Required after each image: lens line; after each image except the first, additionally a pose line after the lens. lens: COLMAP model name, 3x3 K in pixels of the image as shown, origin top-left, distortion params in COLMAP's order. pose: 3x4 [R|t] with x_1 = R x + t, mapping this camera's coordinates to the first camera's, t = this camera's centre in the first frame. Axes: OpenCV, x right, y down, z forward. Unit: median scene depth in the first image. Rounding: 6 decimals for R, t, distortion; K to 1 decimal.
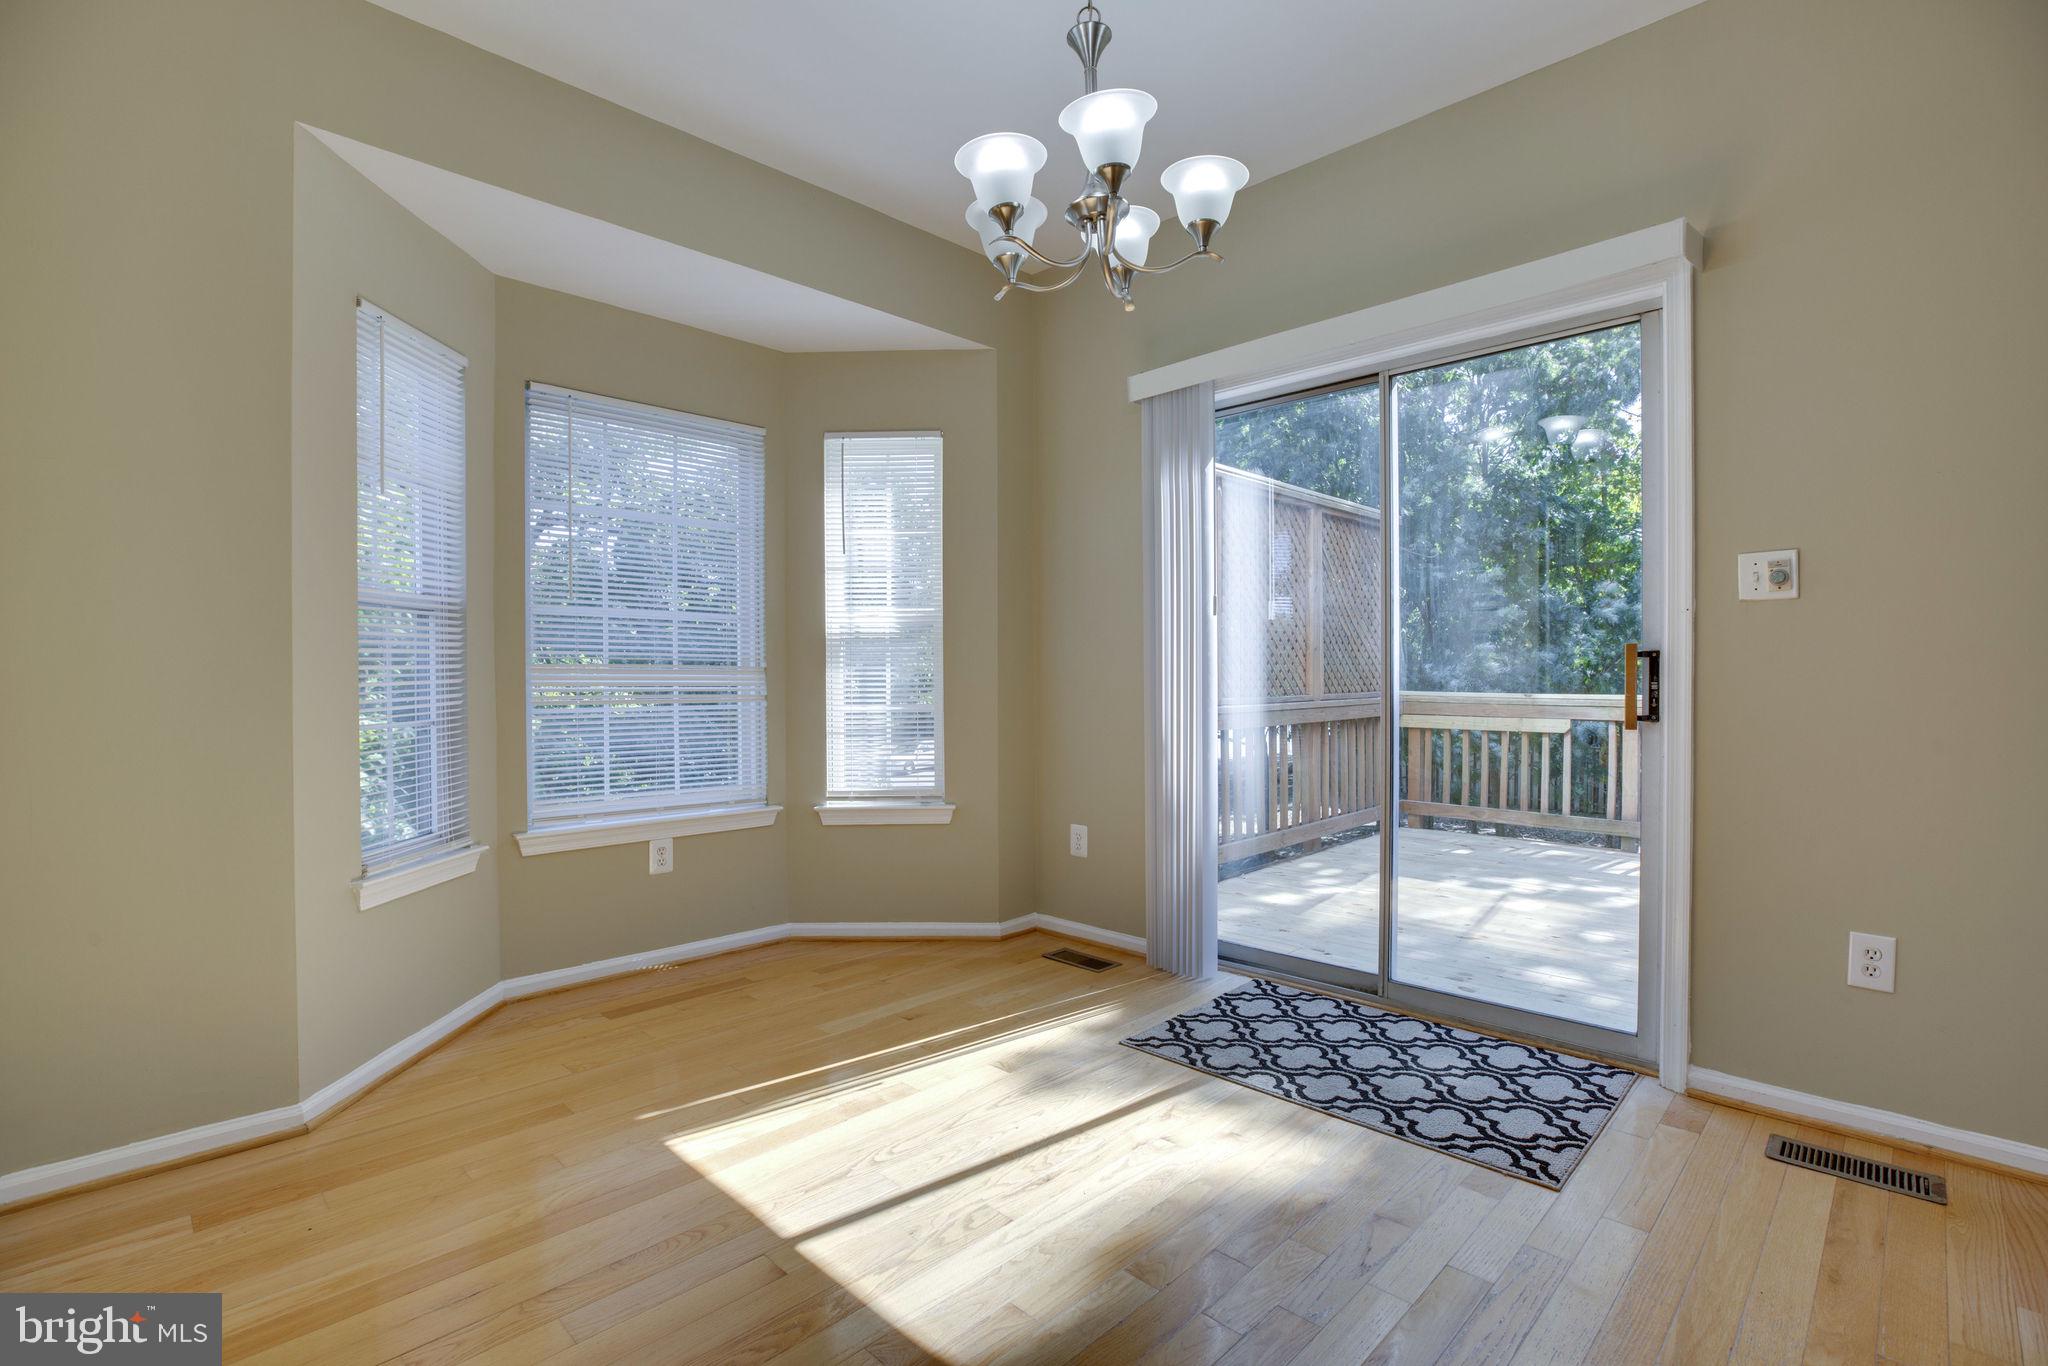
lens RADIAL K [[936.6, 0, 1029.3], [0, 936.6, 684.8], [0, 0, 1]] dist [-0.031442, 0.004554]
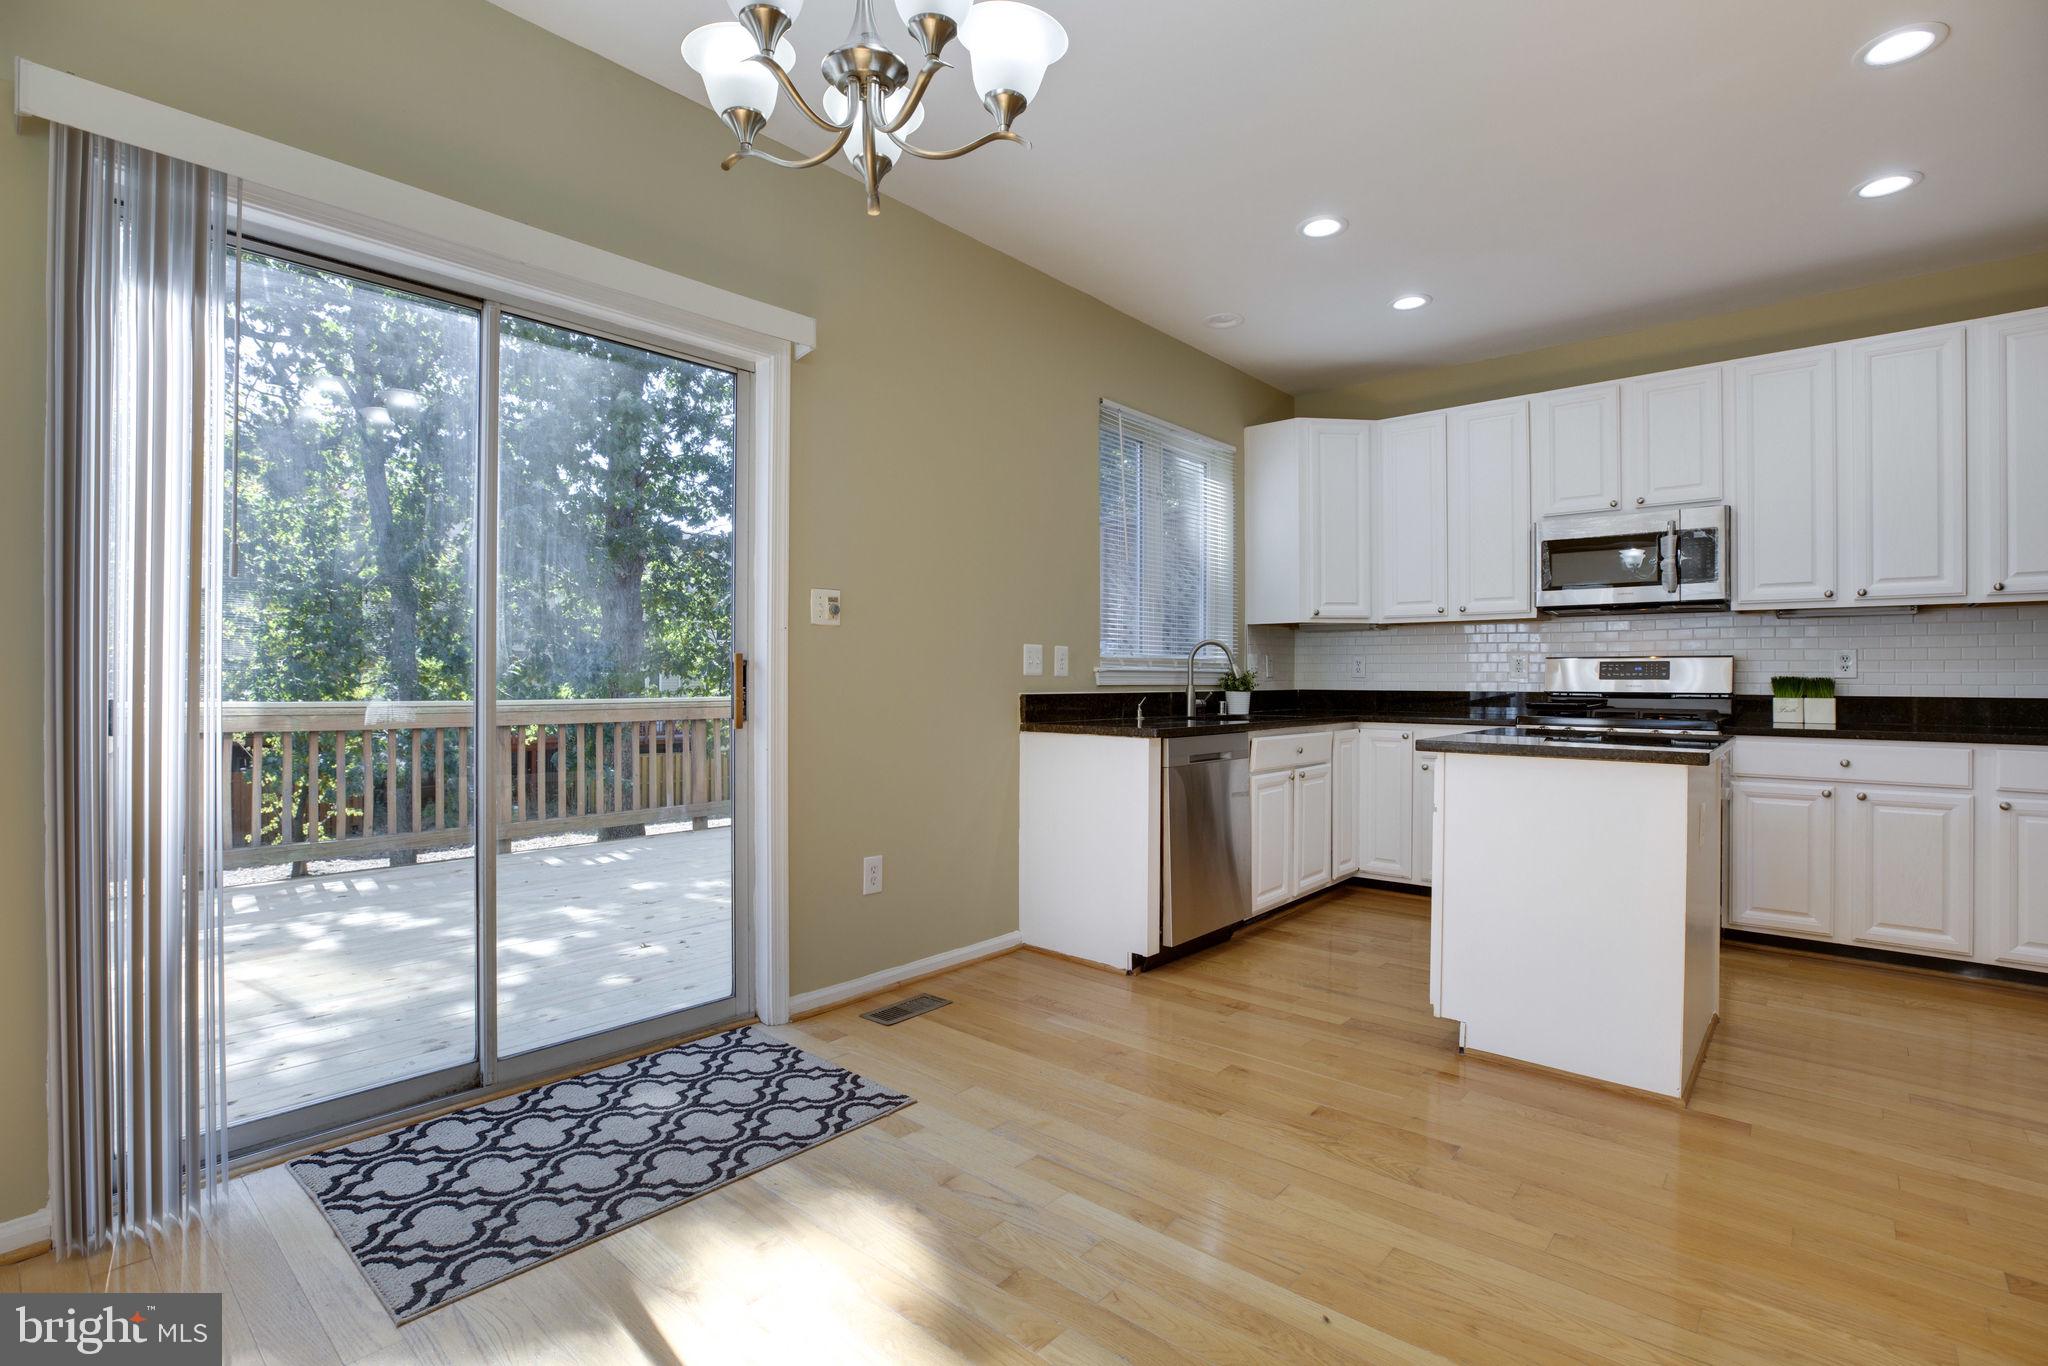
lens RADIAL K [[936.6, 0, 1026.3], [0, 936.6, 675.4], [0, 0, 1]] dist [-0.031442, 0.004554]
pose [[-0.038816, 0.008426, 0.999211, -0.497728], [0.007403, 0.999939, -0.008145, -0.005164], [-0.999219, 0.007081, -0.038876, 0.662093]]
